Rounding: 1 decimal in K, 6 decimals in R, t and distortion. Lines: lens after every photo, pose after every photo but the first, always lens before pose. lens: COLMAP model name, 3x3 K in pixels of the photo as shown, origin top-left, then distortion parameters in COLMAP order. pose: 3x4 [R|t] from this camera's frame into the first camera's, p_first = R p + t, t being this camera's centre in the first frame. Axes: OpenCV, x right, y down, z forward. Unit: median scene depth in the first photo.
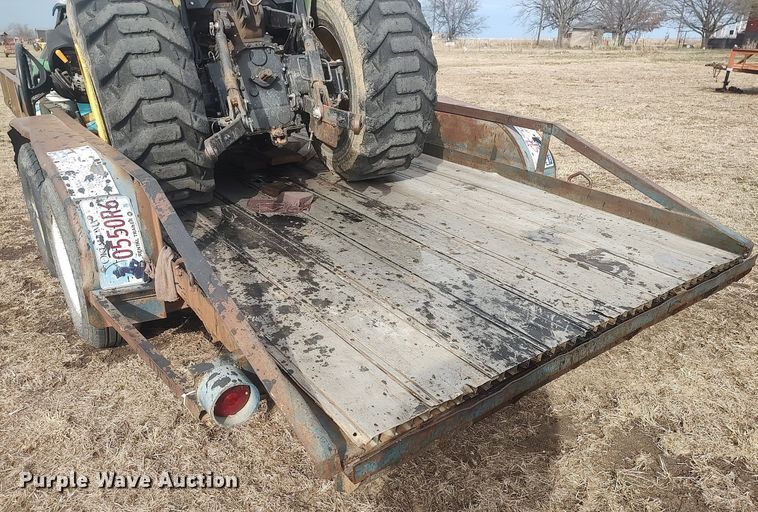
lens RADIAL K [[544.7, 0, 380.4], [0, 544.7, 289.8], [0, 0, 1]] dist [0.037506, -0.038435]
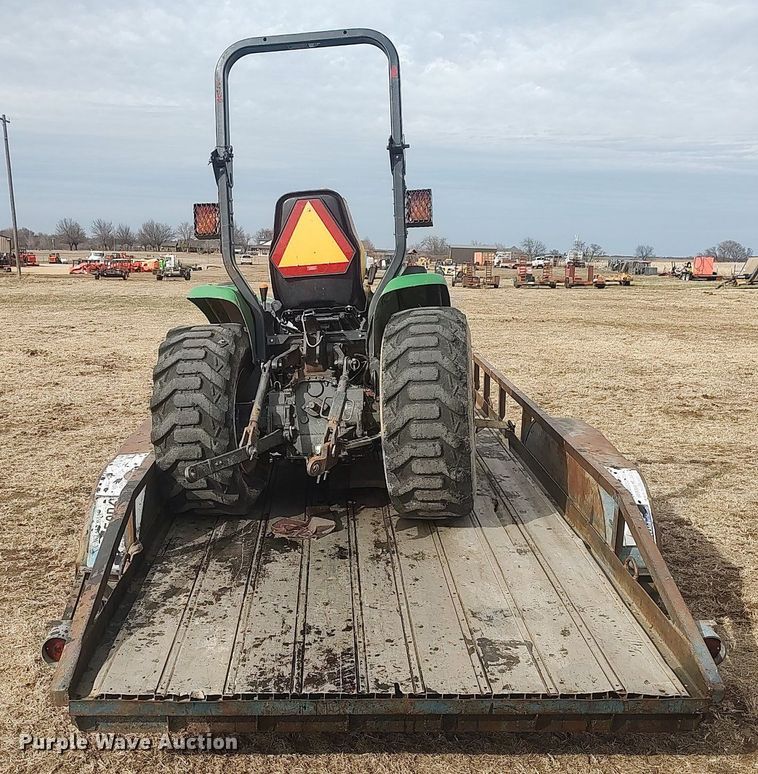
lens RADIAL K [[960.9, 0, 353.7], [0, 960.9, 407.8], [0, 0, 1]] dist [0.026355, 0.000000]
pose [[0.811149, 0.102126, -0.575854, 0.947359], [-0.253297, 0.948842, -0.188520, -0.064703], [0.527141, 0.298780, 0.795520, -0.436043]]
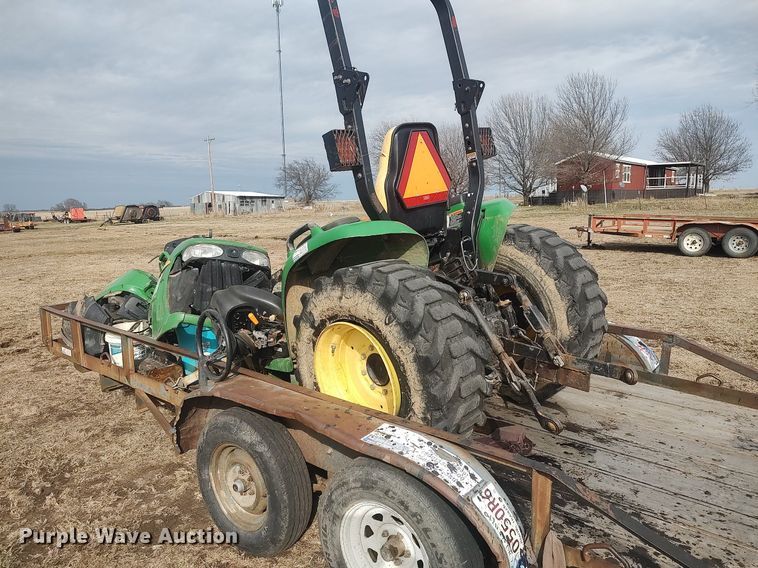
lens RADIAL K [[544.7, 0, 379.0], [0, 544.7, 285.4], [0, 0, 1]] dist [0.027144, -0.026135]
pose [[0.965000, -0.075585, 0.251120, -0.705476], [0.140650, 0.957366, -0.252327, -0.230682], [-0.221342, 0.278816, 0.934489, -0.005766]]
